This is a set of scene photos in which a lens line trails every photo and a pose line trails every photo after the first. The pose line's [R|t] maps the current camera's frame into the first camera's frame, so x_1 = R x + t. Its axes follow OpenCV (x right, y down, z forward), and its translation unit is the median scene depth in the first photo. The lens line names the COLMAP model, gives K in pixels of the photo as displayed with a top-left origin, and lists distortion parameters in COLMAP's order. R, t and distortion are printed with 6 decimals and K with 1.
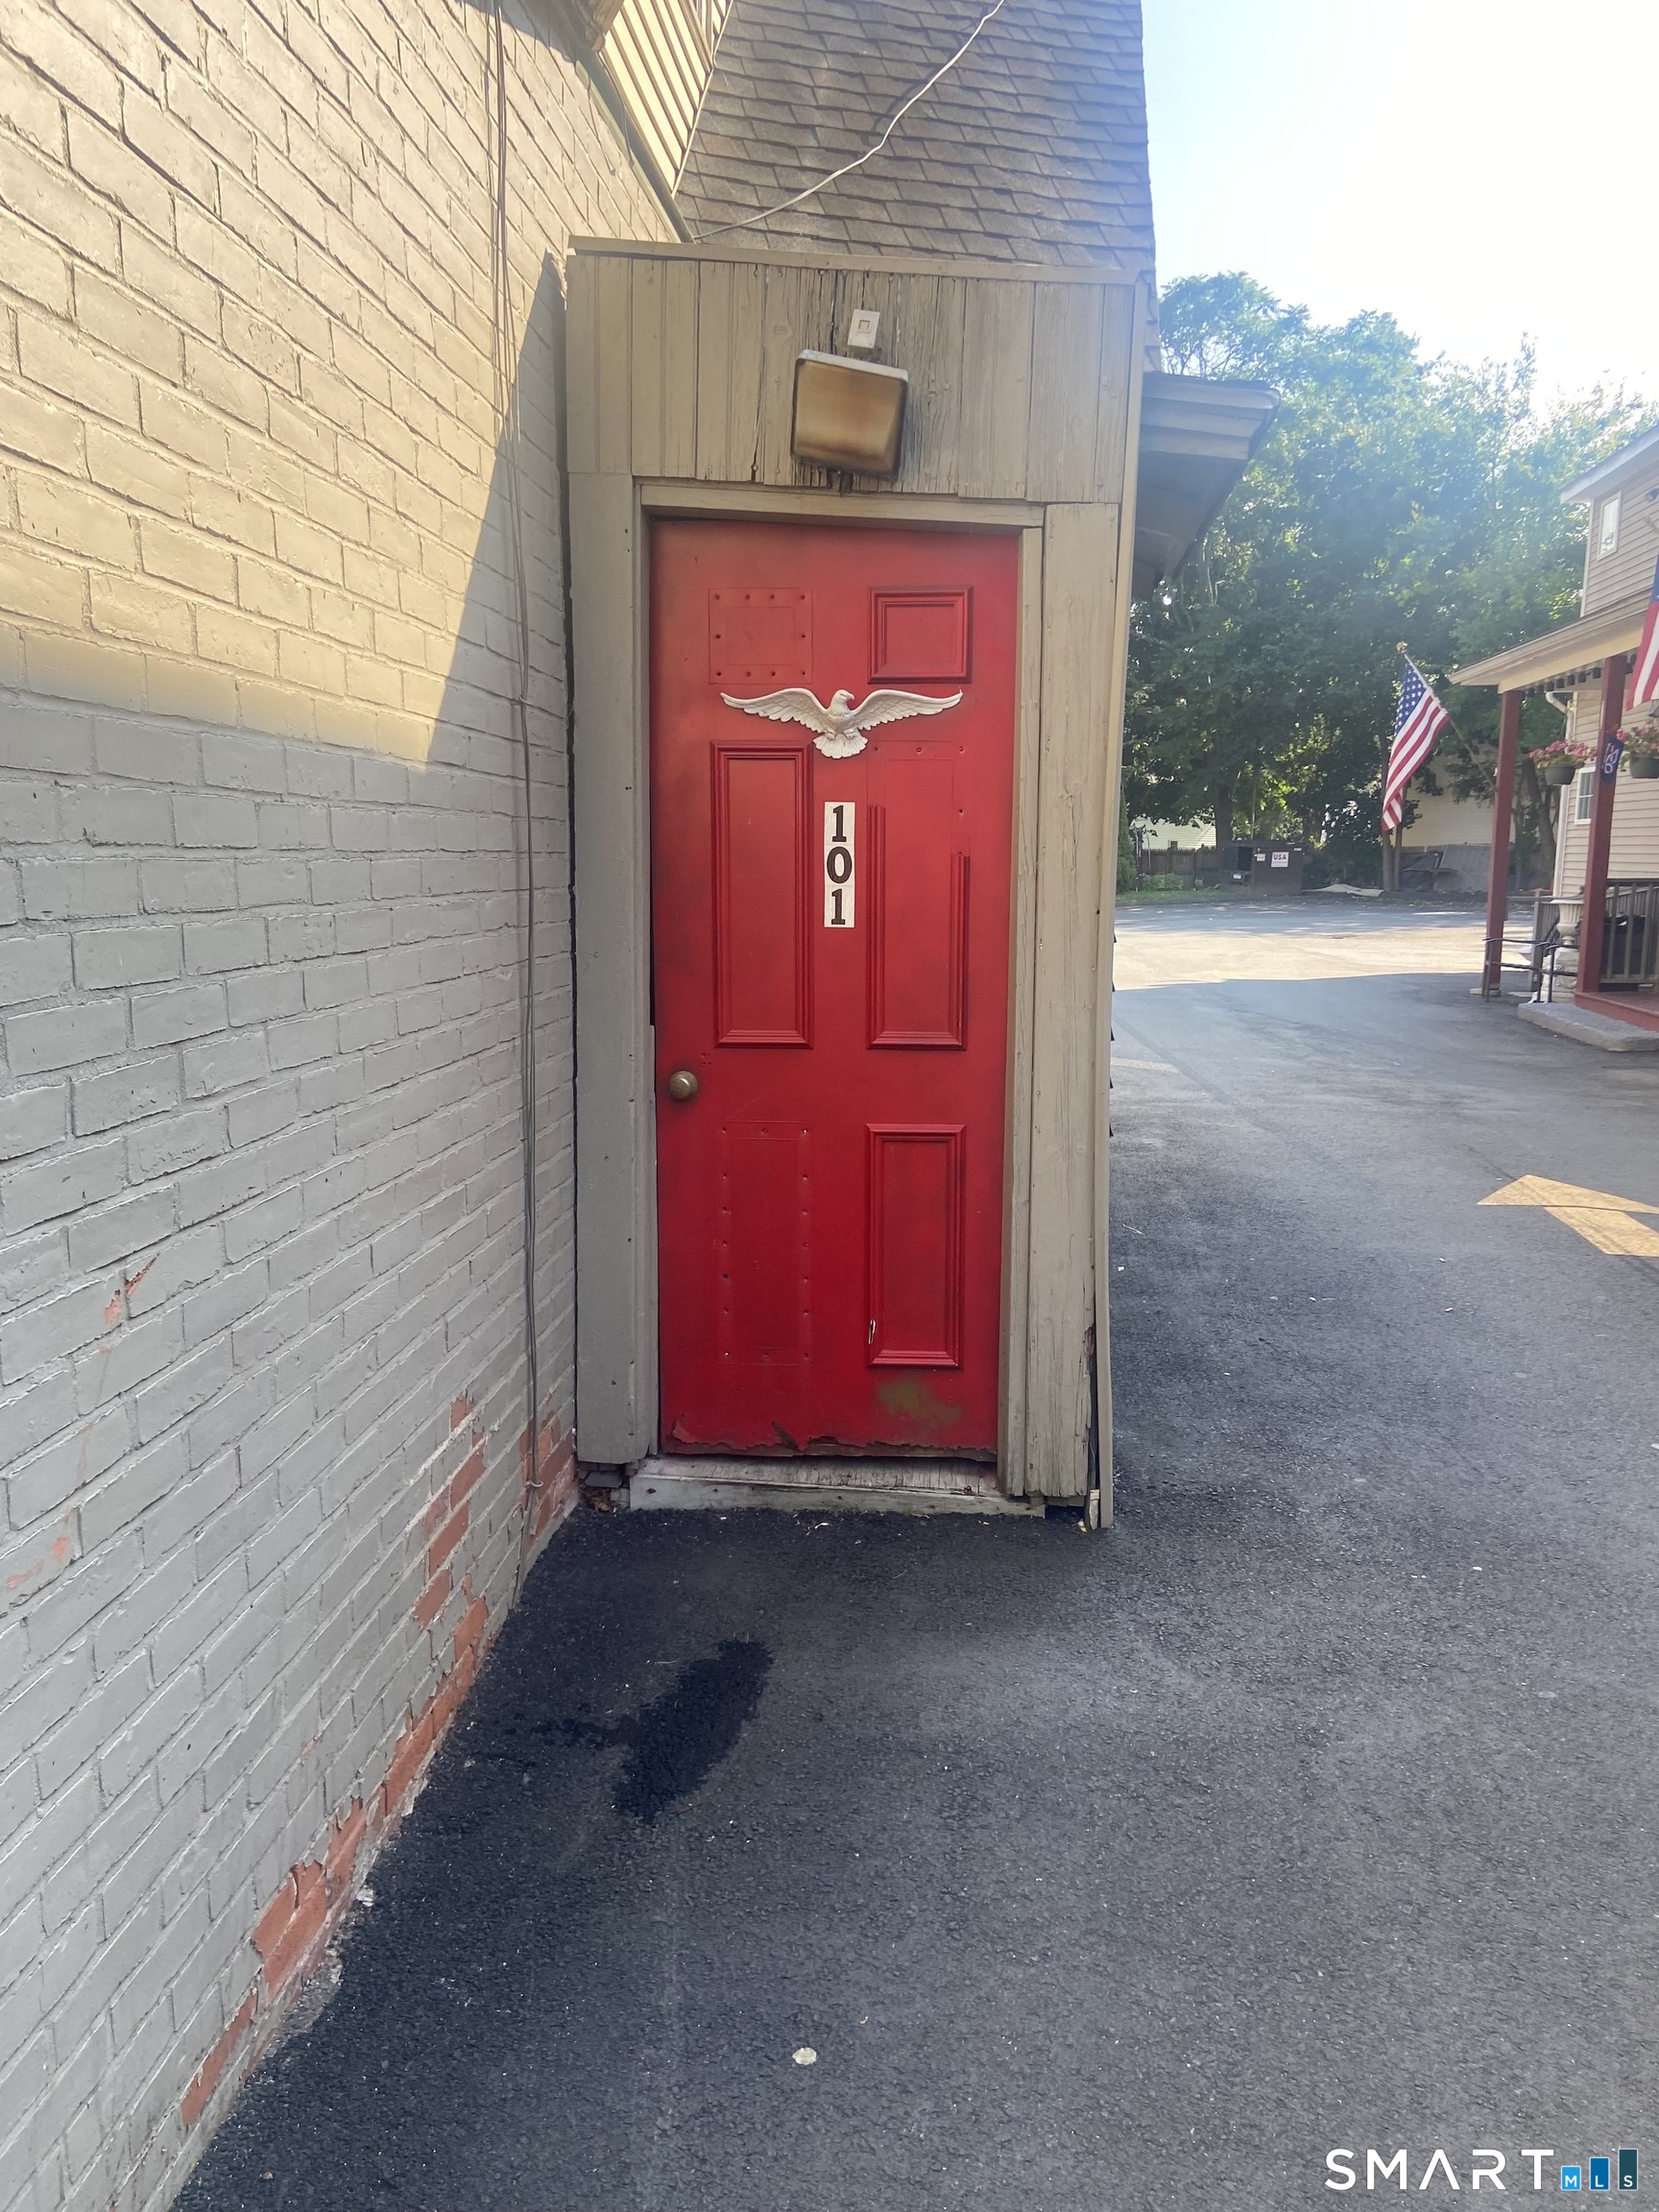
lens RADIAL K [[1691.9, 0, 851.4], [0, 1691.9, 1163.2], [0, 0, 1]] dist [0.111959, -0.157025]
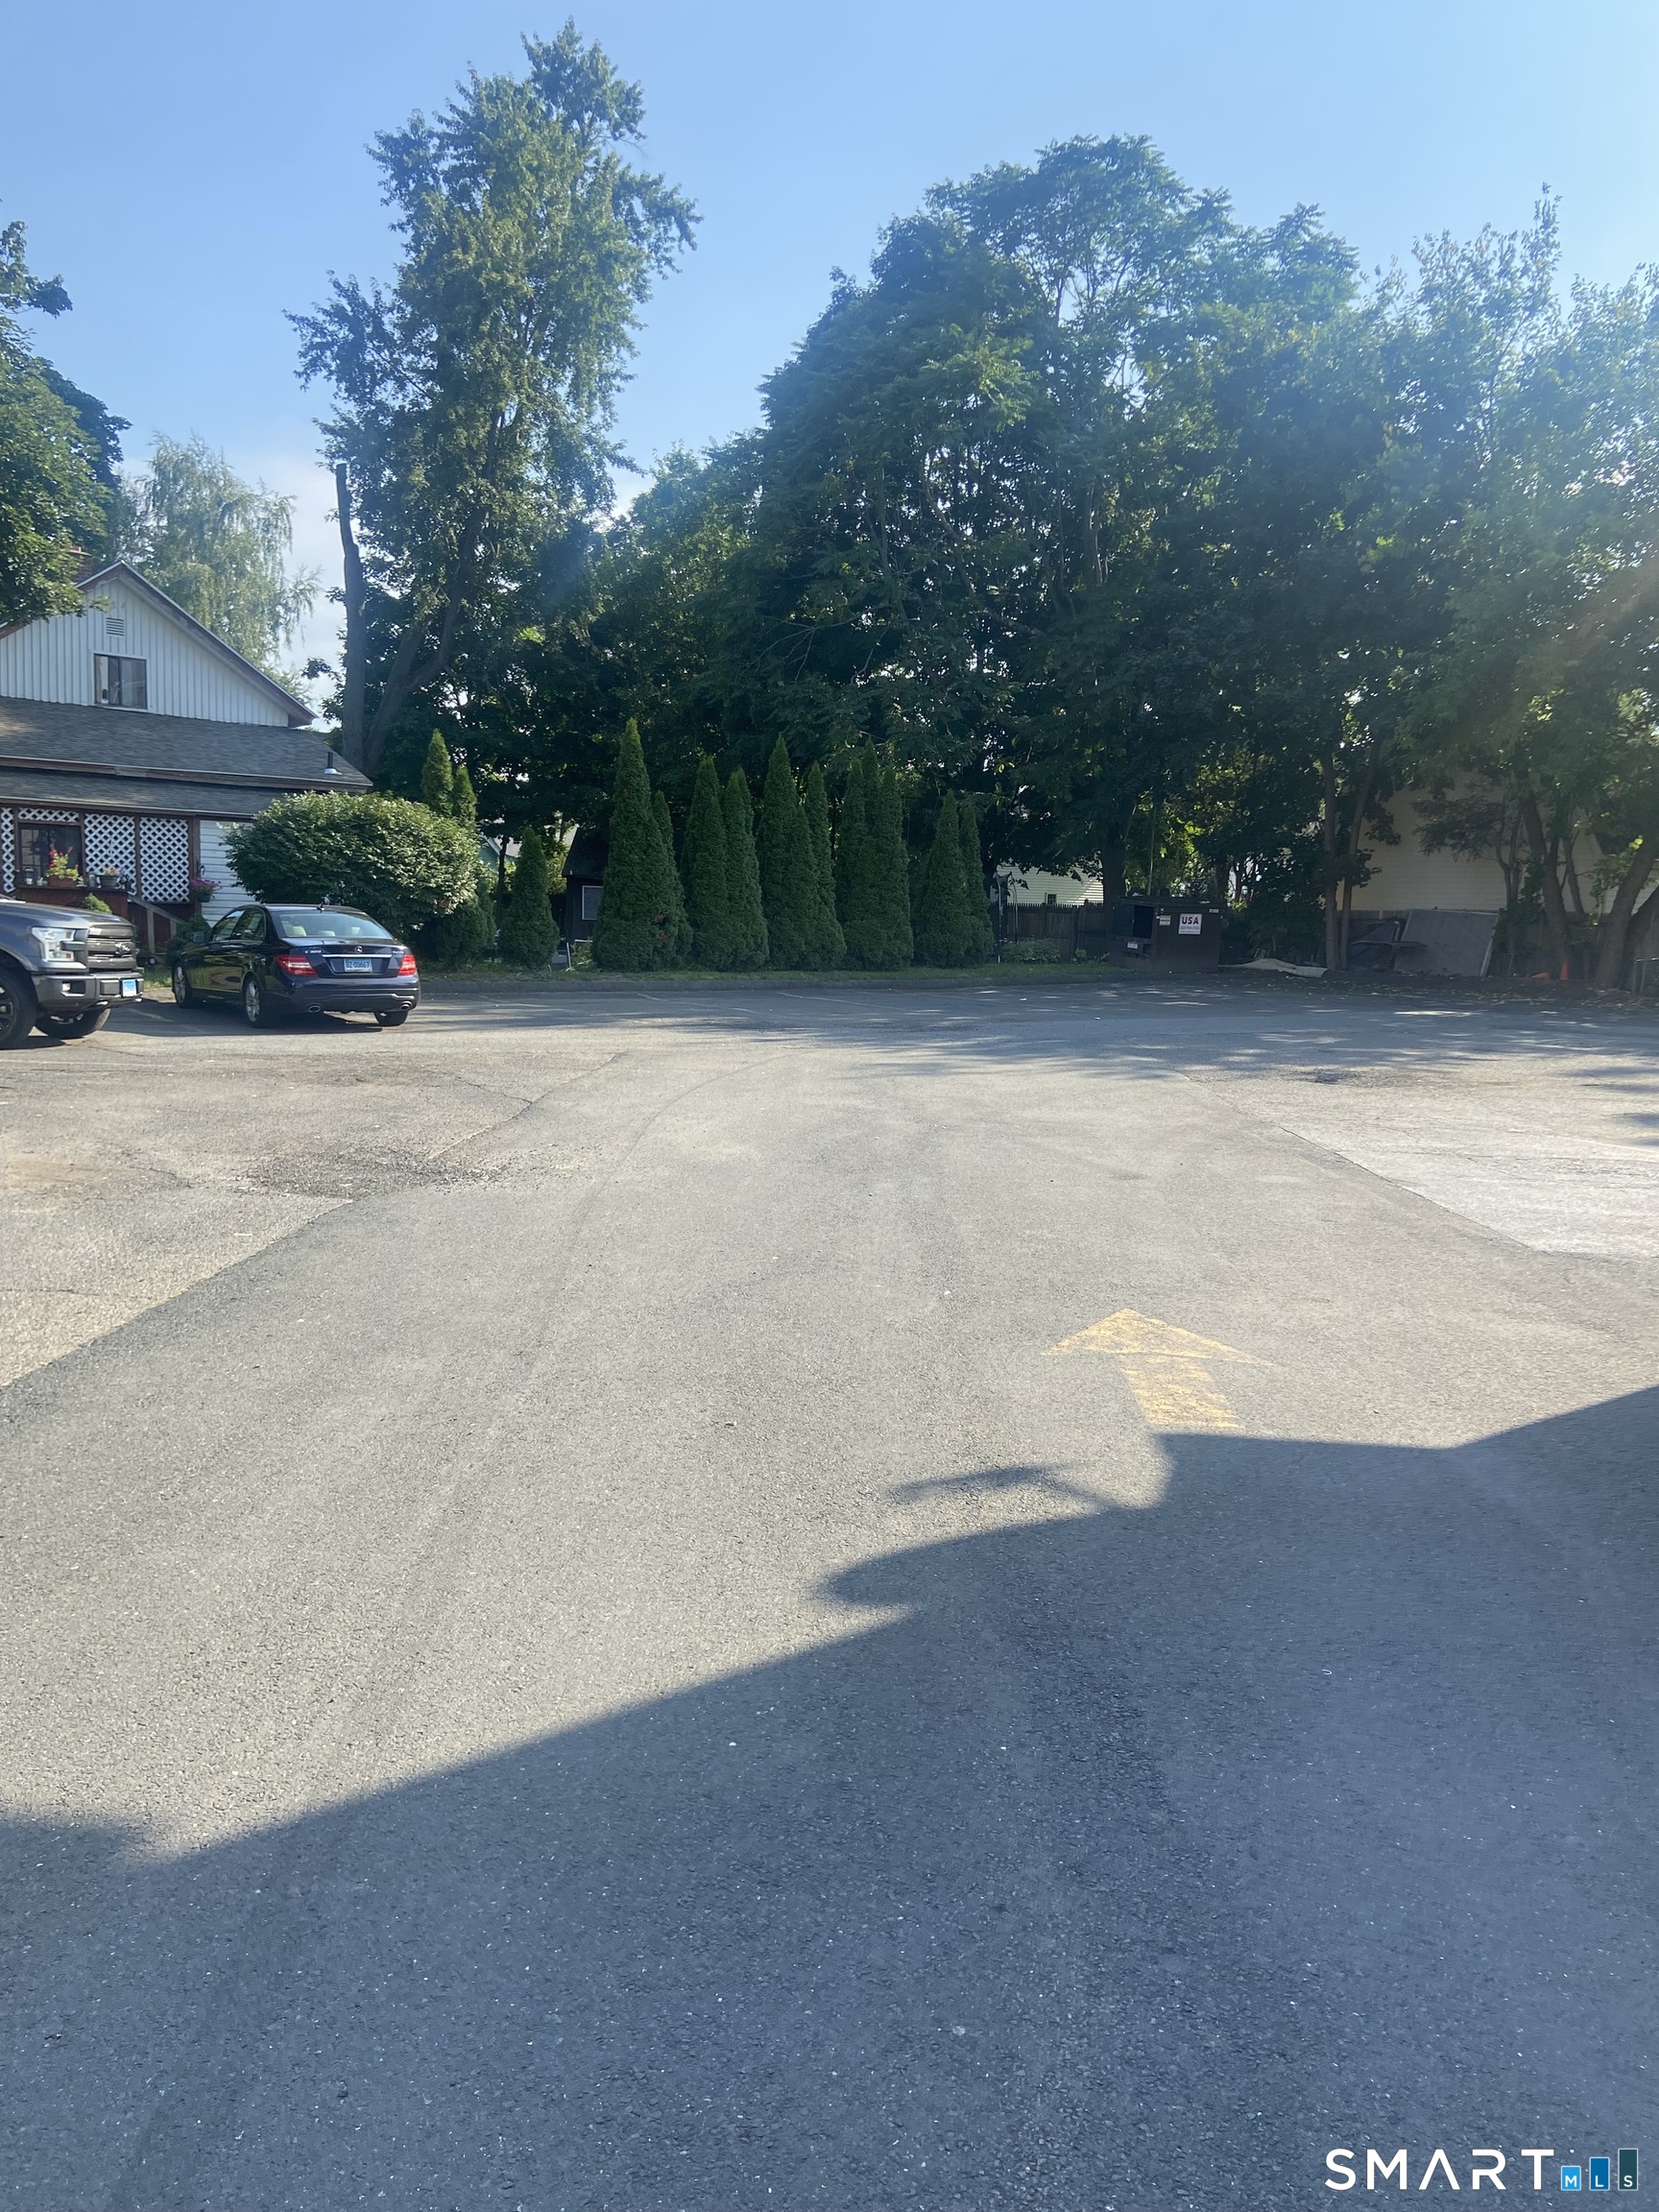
lens RADIAL K [[1691.9, 0, 851.4], [0, 1691.9, 1163.2], [0, 0, 1]] dist [0.111959, -0.157025]
pose [[0.997588, 0.015389, 0.067681, 0.057536], [-0.013560, 0.999533, -0.027392, -0.052311], [-0.068070, 0.026408, 0.997331, 0.279516]]
